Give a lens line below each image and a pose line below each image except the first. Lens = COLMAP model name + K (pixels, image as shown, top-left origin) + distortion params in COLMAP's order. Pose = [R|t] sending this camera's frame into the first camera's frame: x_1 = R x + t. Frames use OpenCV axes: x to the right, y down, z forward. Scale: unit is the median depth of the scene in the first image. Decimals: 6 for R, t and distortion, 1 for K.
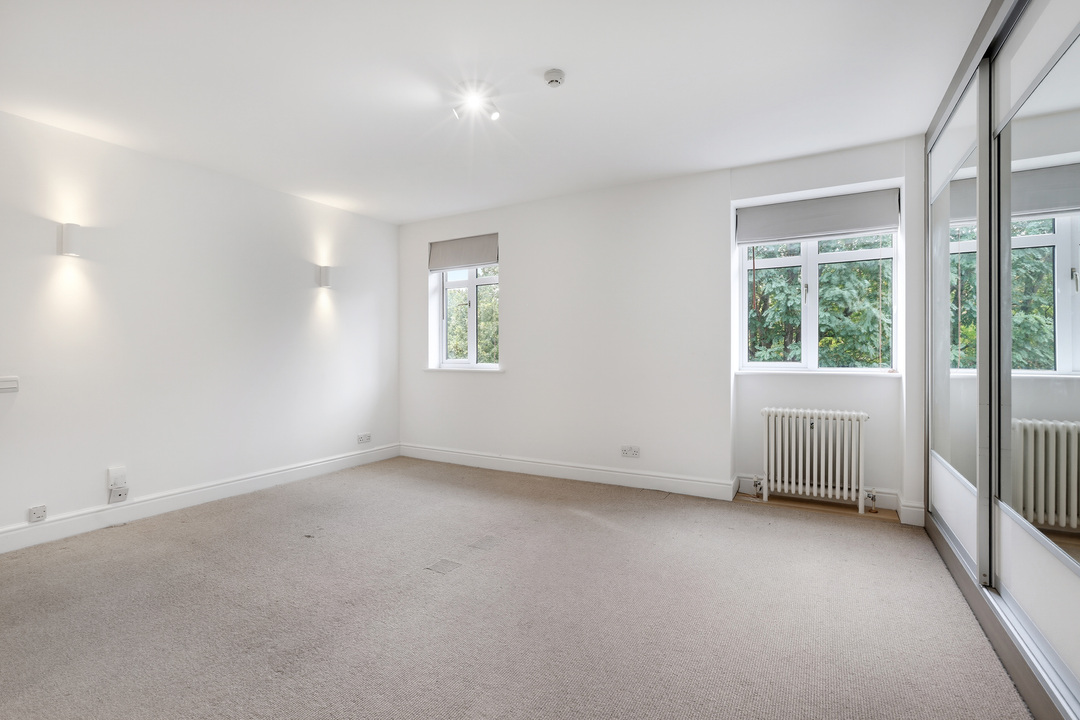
lens RADIAL K [[502.8, 0, 535.0], [0, 502.8, 344.8], [0, 0, 1]] dist [-0.016292, 0.000851]
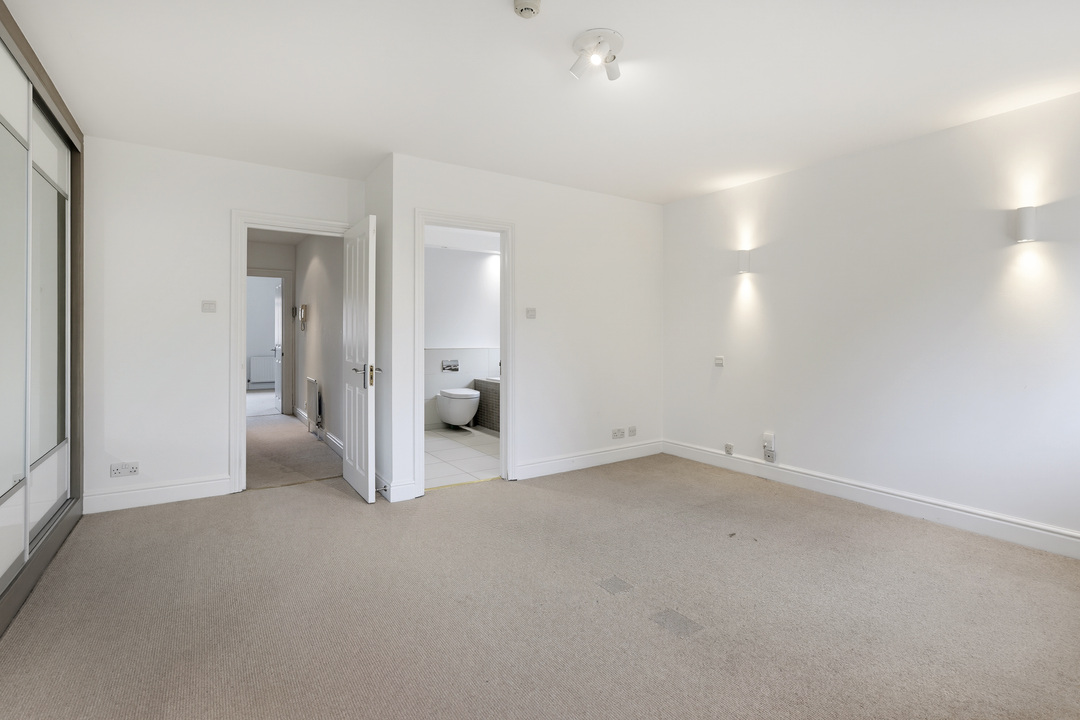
lens RADIAL K [[502.8, 0, 535.0], [0, 502.8, 344.8], [0, 0, 1]] dist [-0.016292, 0.000851]
pose [[-0.457422, 0.015030, -0.889123, 0.559423], [0.003857, 0.999881, 0.014918, -0.001069], [0.889241, 0.003395, -0.457426, 1.059880]]
